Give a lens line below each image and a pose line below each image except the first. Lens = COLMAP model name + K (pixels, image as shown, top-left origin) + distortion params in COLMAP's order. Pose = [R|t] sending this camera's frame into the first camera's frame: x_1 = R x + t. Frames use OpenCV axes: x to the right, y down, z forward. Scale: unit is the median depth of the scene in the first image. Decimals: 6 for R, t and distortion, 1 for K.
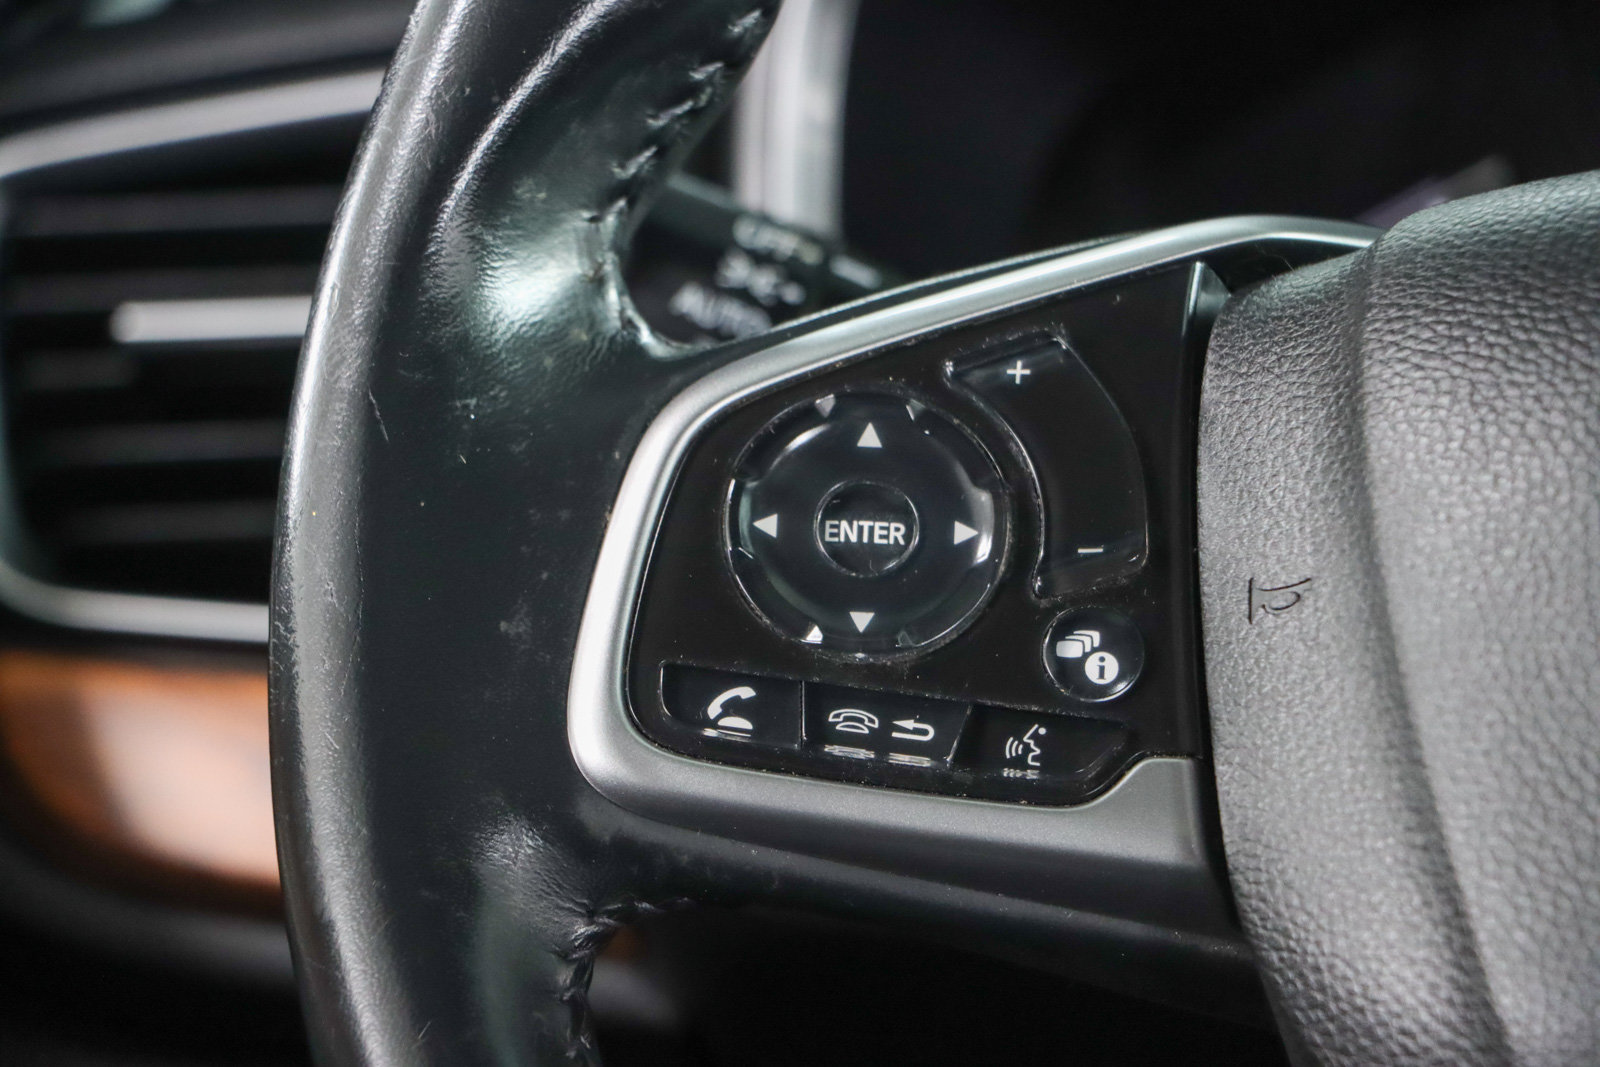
lens RADIAL K [[9757.6, 0, 803.4], [0, 9757.6, 534.9], [0, 0, 1]] dist [1.477326, 0.000000]
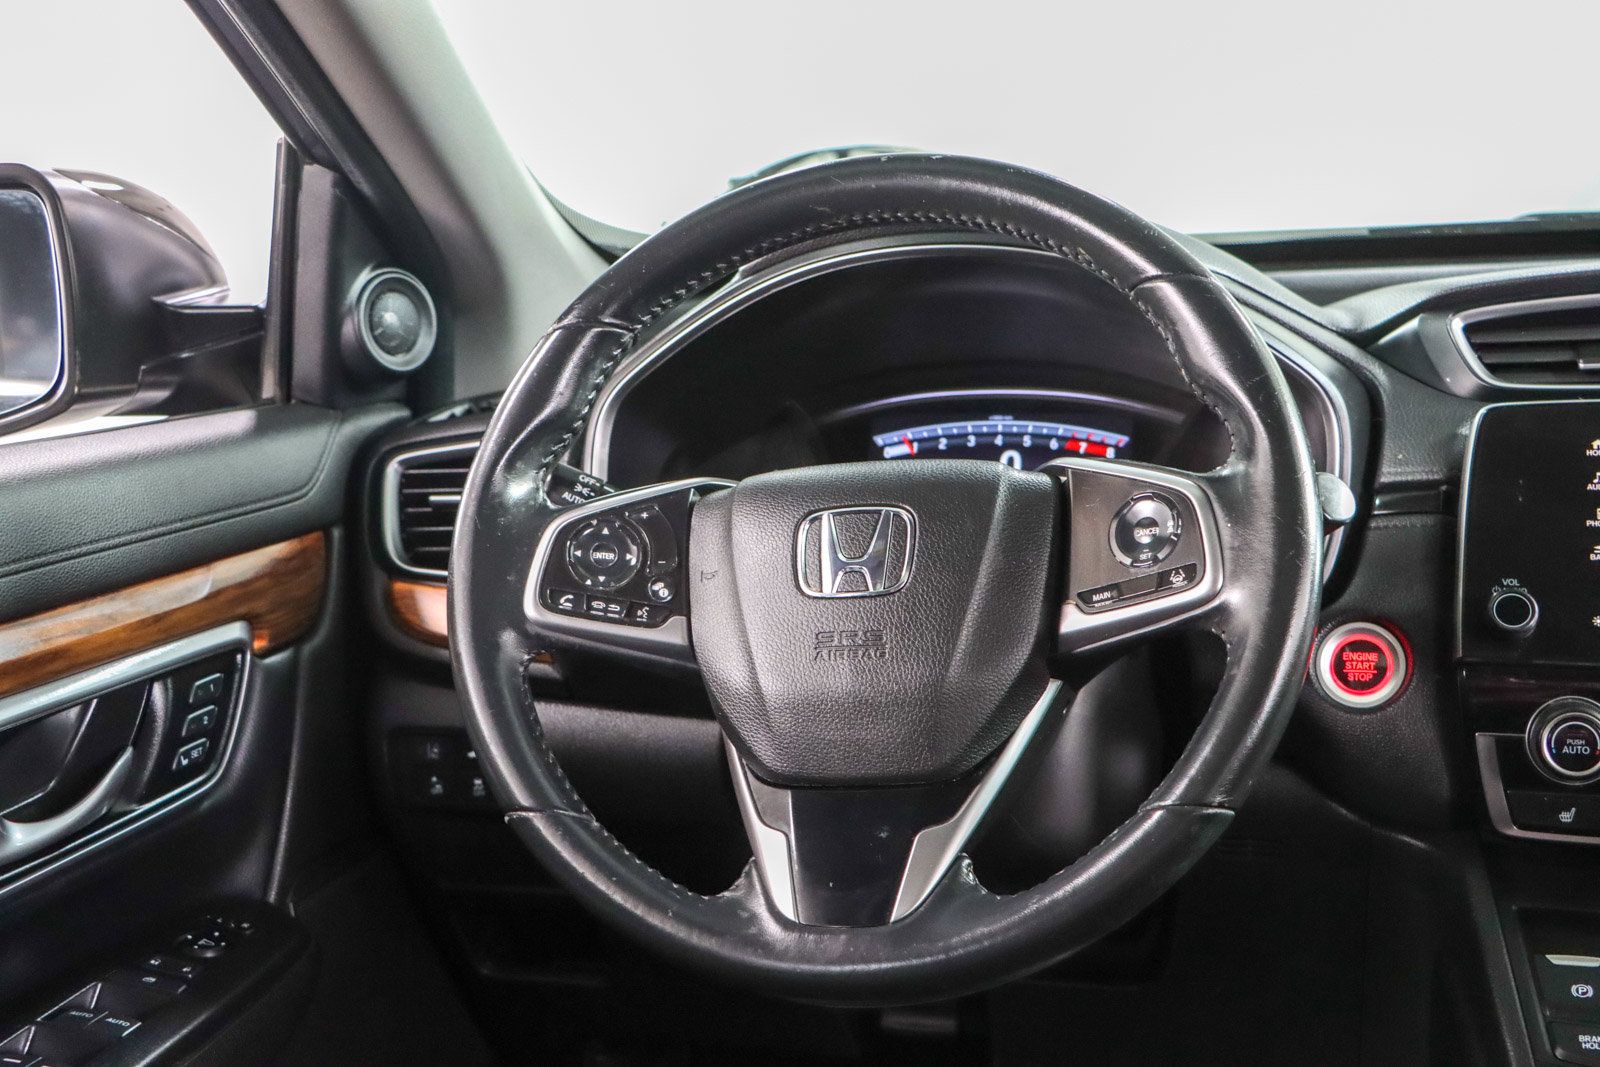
lens RADIAL K [[2197.5, 0, 794.5], [0, 2197.5, 545.1], [0, 0, 1]] dist [0.072202, 0.000000]
pose [[0.997315, 0.027097, 0.068038, 0.022379], [-0.026727, 0.999623, -0.006332, -0.001044], [-0.068184, 0.004497, 0.997663, 0.129663]]
